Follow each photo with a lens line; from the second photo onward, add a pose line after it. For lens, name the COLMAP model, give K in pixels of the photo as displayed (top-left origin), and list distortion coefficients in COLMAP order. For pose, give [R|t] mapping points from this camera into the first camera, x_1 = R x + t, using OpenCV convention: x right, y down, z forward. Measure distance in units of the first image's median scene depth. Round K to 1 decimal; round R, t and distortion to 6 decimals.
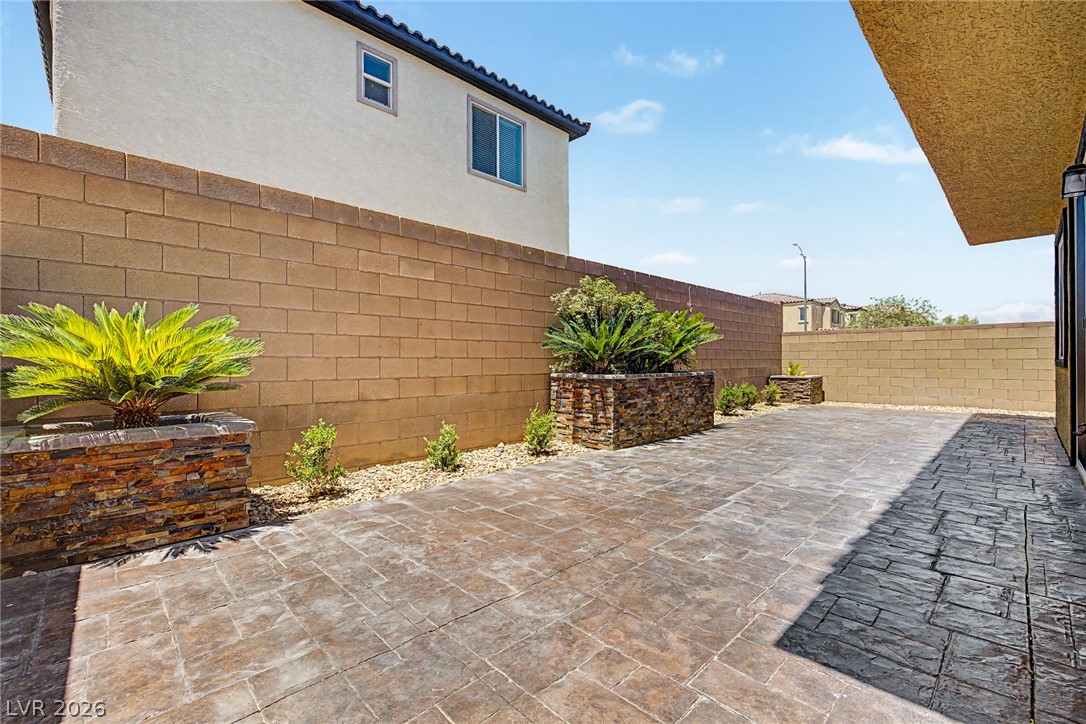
lens RADIAL K [[461.8, 0, 543.0], [0, 461.8, 362.0], [0, 0, 1]] dist [0.001215, 0.000098]
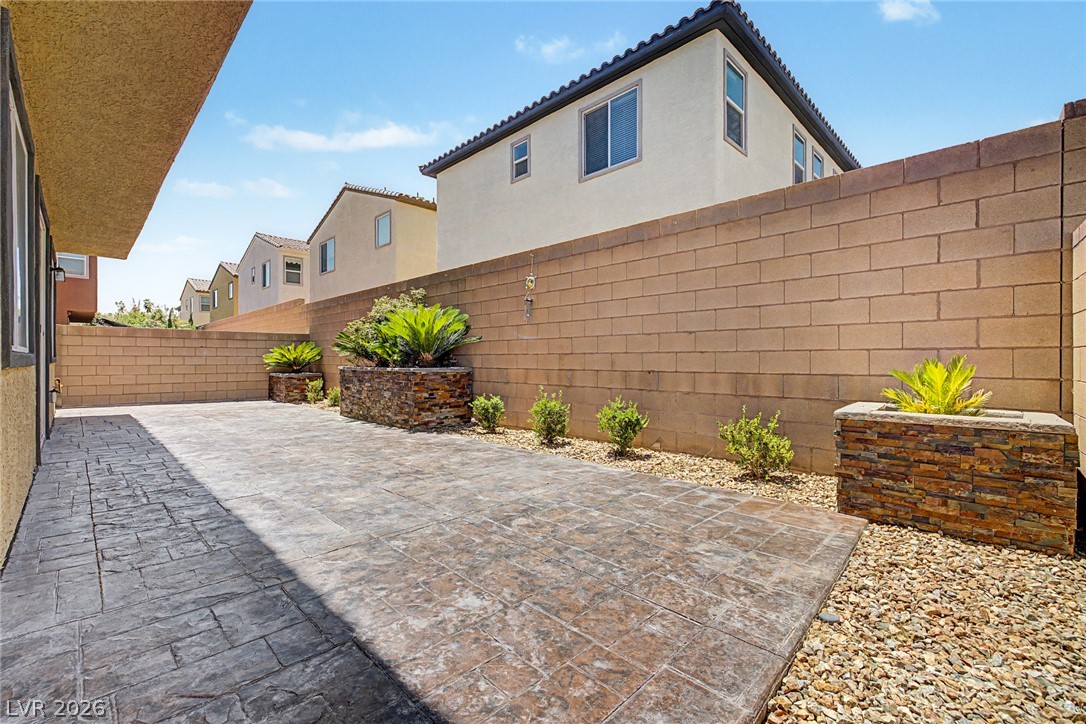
lens RADIAL K [[461.8, 0, 543.0], [0, 461.8, 362.0], [0, 0, 1]] dist [0.001215, 0.000098]
pose [[0.023654, 0.010548, -0.999665, 0.911810], [0.003163, 0.999939, 0.010626, -0.000565], [0.999715, -0.003413, 0.023619, 0.875893]]
